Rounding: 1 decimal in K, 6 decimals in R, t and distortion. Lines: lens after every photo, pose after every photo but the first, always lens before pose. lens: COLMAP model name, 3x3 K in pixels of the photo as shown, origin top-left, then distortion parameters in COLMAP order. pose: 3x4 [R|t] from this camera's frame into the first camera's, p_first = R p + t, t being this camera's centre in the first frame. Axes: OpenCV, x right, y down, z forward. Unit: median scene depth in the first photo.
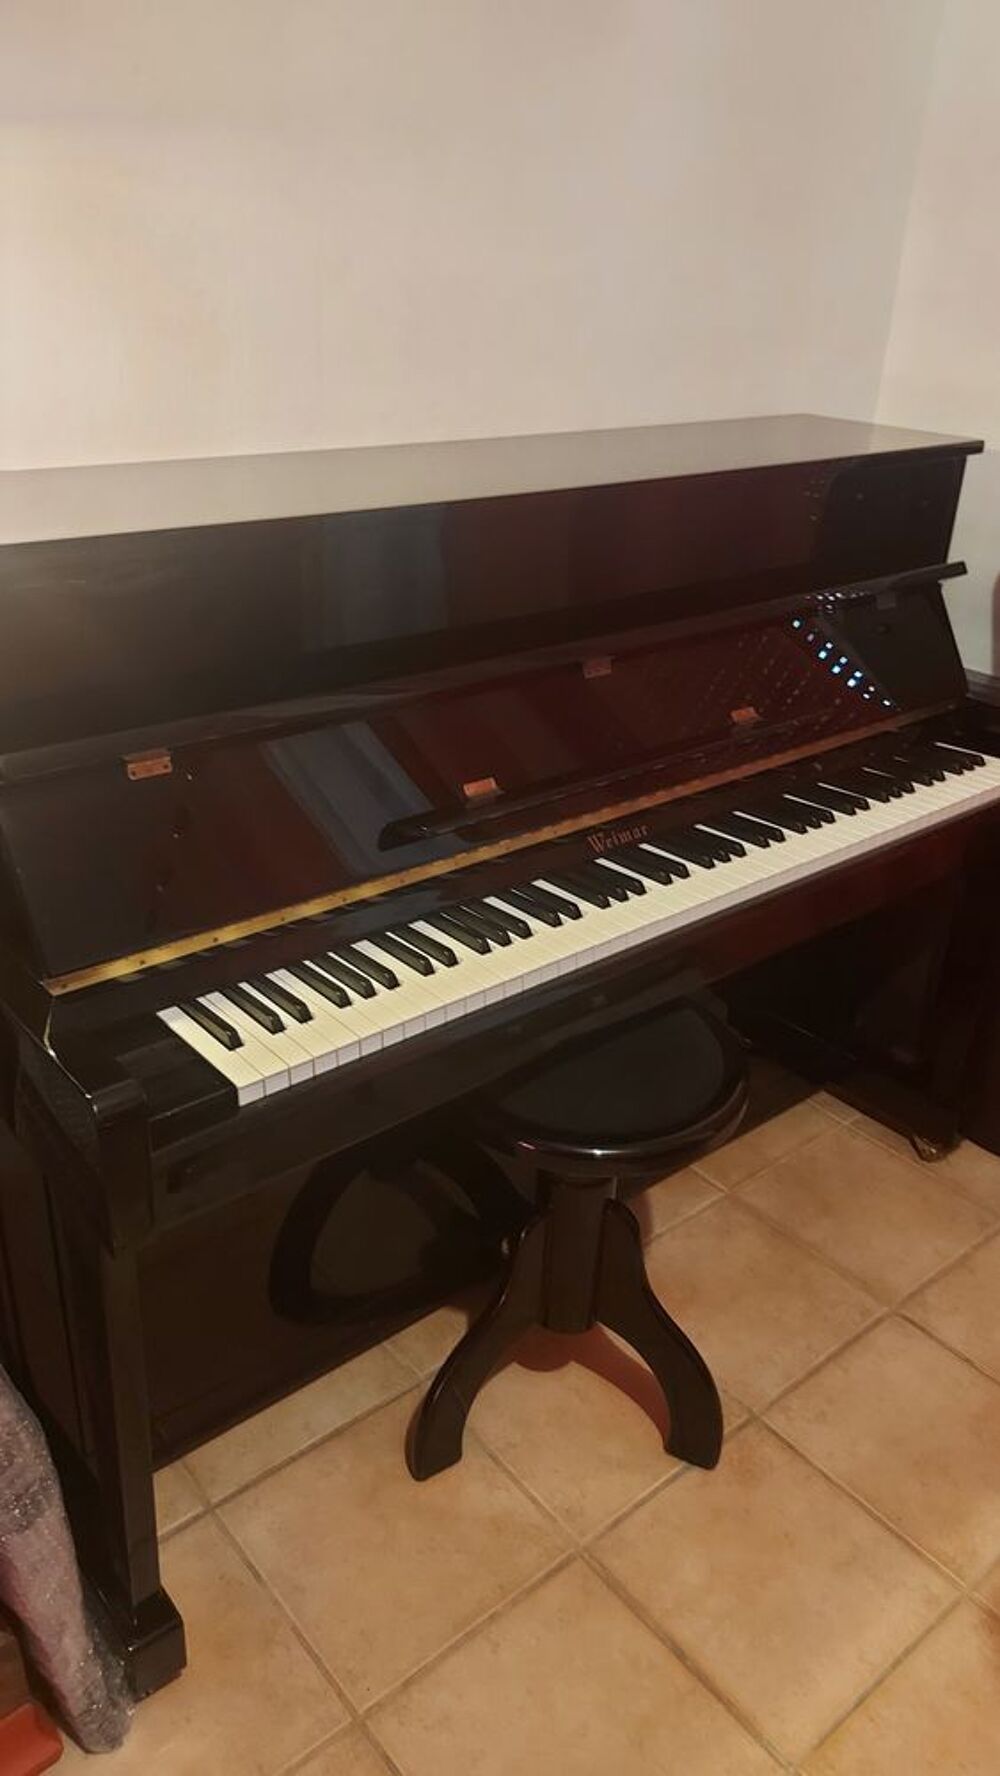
lens RADIAL K [[2358.6, 0, 500.0], [0, 2358.6, 888.0], [0, 0, 1]] dist [0.051953, -0.005248]
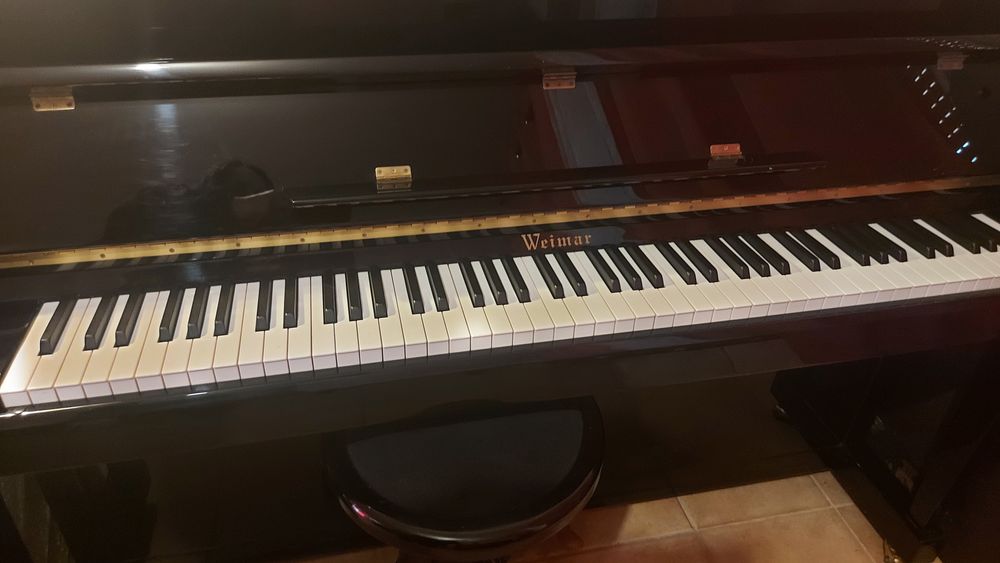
lens RADIAL K [[1328.0, 0, 500.0], [0, 1328.0, 281.5], [0, 0, 1]] dist [0.051953, -0.005248]
pose [[0.825285, 0.256363, -0.503173, 0.258280], [-0.182588, 0.964295, 0.191827, -0.087753], [0.534385, -0.066438, 0.842626, 0.359560]]
